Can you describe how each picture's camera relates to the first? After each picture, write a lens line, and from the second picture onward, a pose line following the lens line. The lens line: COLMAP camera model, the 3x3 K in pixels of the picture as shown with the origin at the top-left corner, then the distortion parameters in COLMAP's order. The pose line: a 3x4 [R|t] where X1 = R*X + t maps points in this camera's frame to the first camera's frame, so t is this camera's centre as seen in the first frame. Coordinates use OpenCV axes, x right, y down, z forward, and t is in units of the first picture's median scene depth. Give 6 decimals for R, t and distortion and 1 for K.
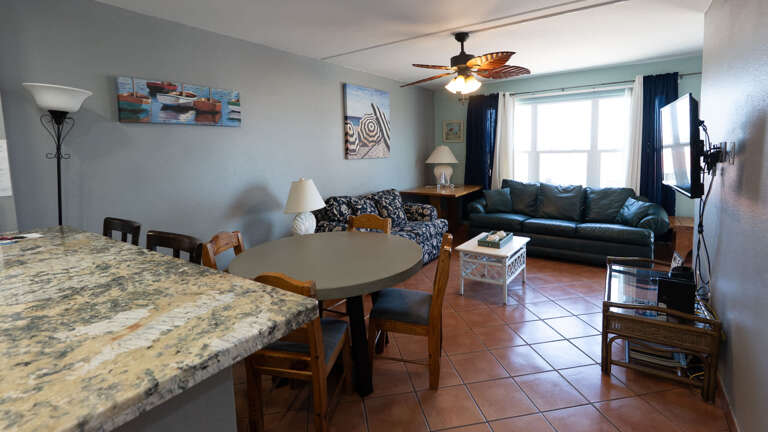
lens RADIAL K [[352.0, 0, 392.0], [0, 352.0, 182.3], [0, 0, 1]] dist [-0.008599, 0.002355]
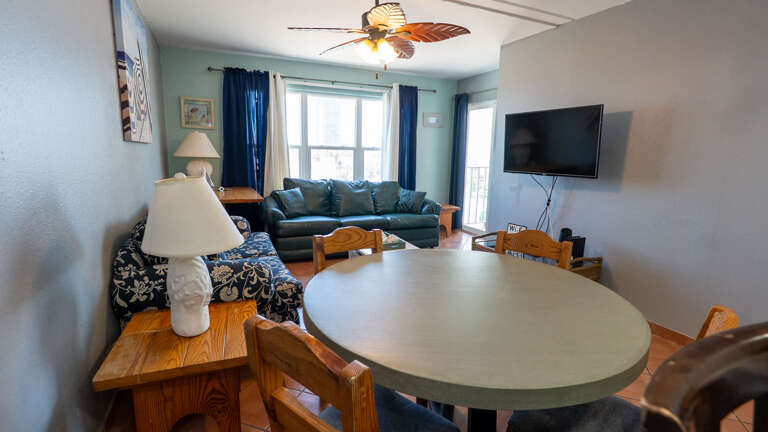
lens RADIAL K [[352.0, 0, 368.8], [0, 352.0, 220.8], [0, 0, 1]] dist [-0.008599, 0.002355]
pose [[0.543299, -0.124346, 0.830280, -0.367706], [0.036897, 0.991551, 0.124355, -0.004064], [-0.838728, -0.036927, 0.543296, 0.440021]]
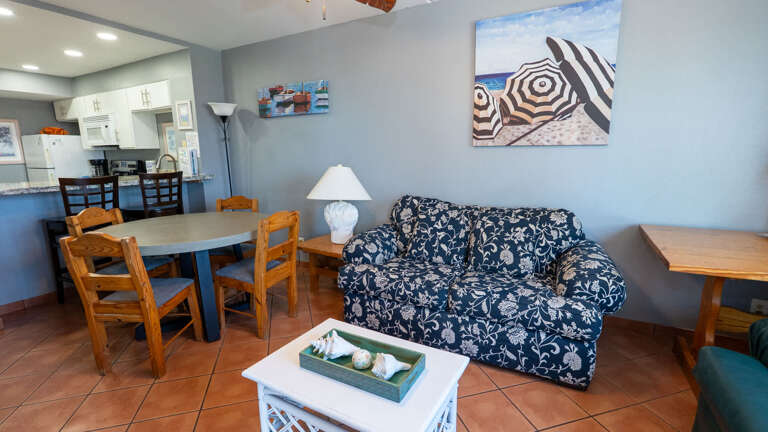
lens RADIAL K [[352.0, 0, 386.5], [0, 352.0, 214.8], [0, 0, 1]] dist [-0.008599, 0.002355]
pose [[0.098461, 0.199682, -0.974901, 0.508574], [-0.083049, 0.977893, 0.191907, -0.053153], [0.991670, 0.062069, 0.112867, 0.777482]]
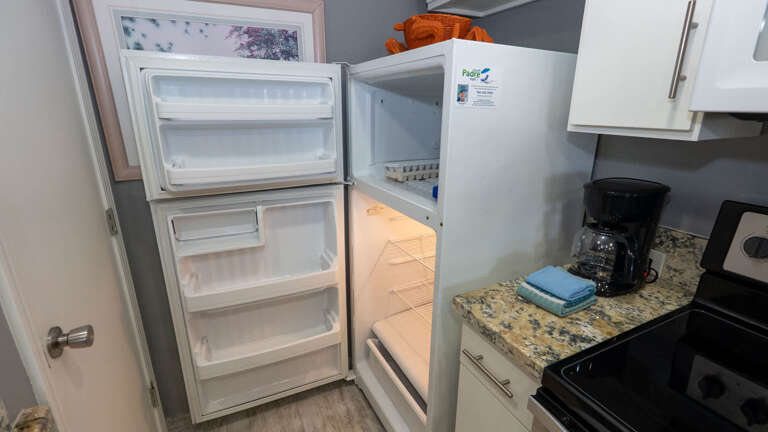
lens RADIAL K [[352.0, 0, 385.7], [0, 352.0, 213.8], [0, 0, 1]] dist [-0.008599, 0.002355]
pose [[-0.492543, 0.277031, -0.825018, -0.535859], [-0.071250, 0.931965, 0.355479, 0.023531], [0.867367, 0.233871, -0.439294, -0.104878]]
